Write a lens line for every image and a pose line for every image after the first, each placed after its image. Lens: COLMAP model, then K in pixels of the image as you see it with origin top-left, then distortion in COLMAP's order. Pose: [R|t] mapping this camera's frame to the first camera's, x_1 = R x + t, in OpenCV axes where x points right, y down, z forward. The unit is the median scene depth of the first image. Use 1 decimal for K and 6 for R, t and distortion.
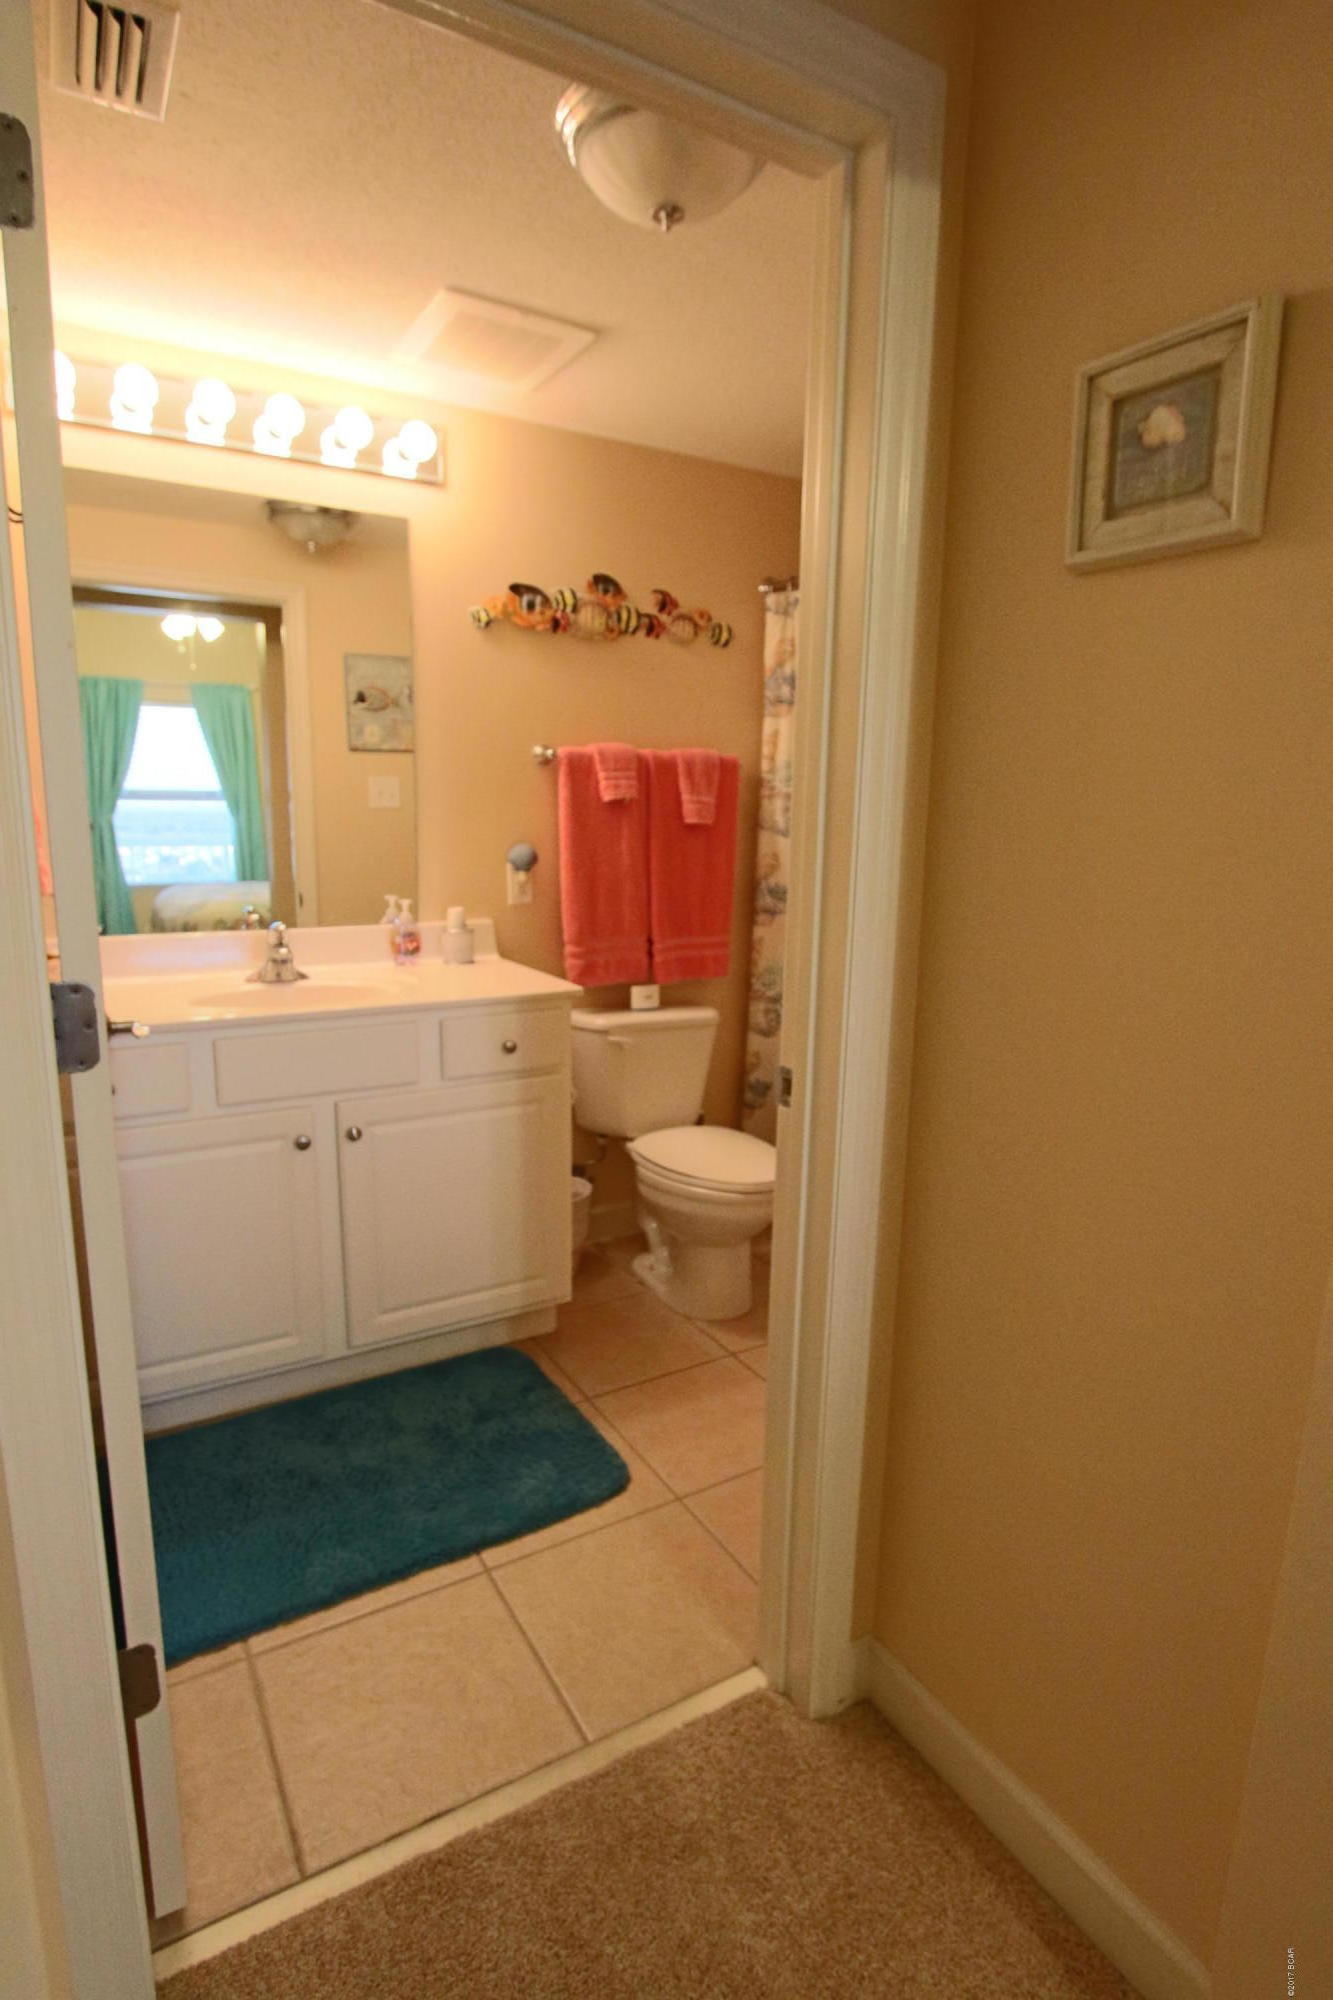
lens RADIAL K [[1028.7, 0, 666.5], [0, 1028.7, 1000.0], [0, 0, 1]] dist [-0.012969, 0.000228]
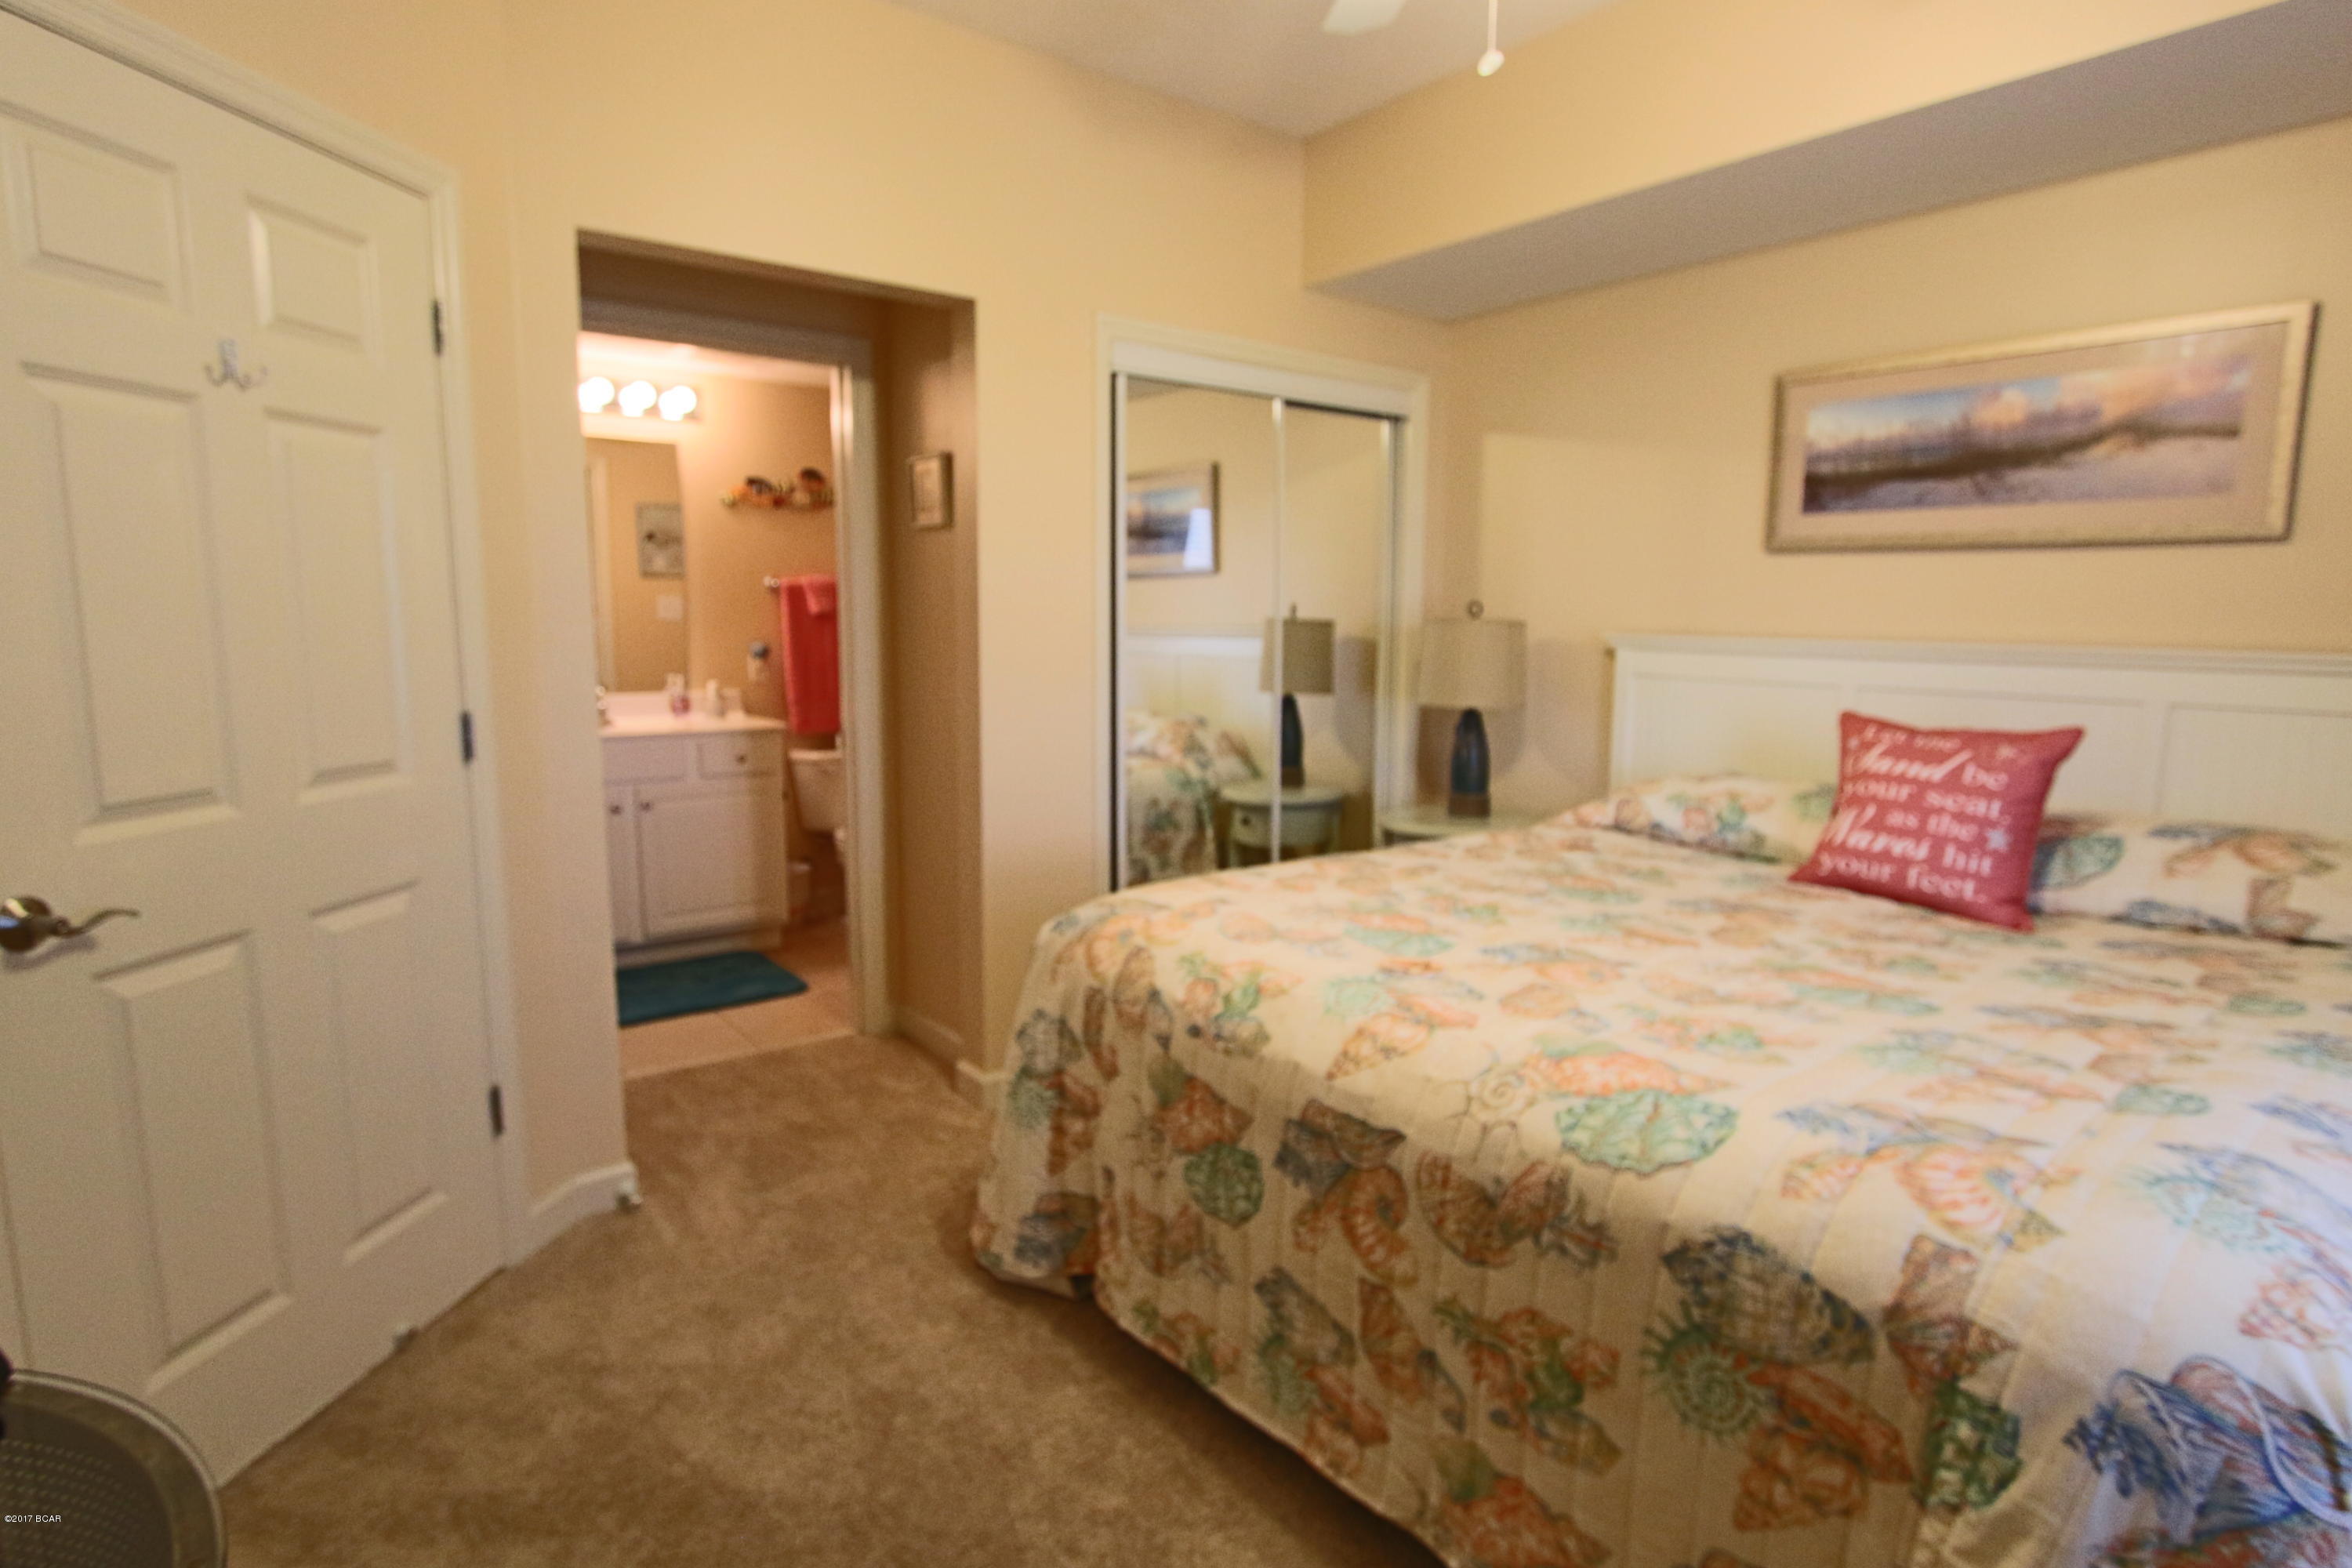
lens RADIAL K [[1209.7, 0, 1176.0], [0, 1209.7, 784.0], [0, 0, 1]] dist [-0.012969, 0.000228]
pose [[0.993019, -0.024000, 0.115487, 0.279521], [0.029210, 0.998621, -0.043632, 0.167193], [-0.114280, 0.046701, 0.992350, -0.902159]]
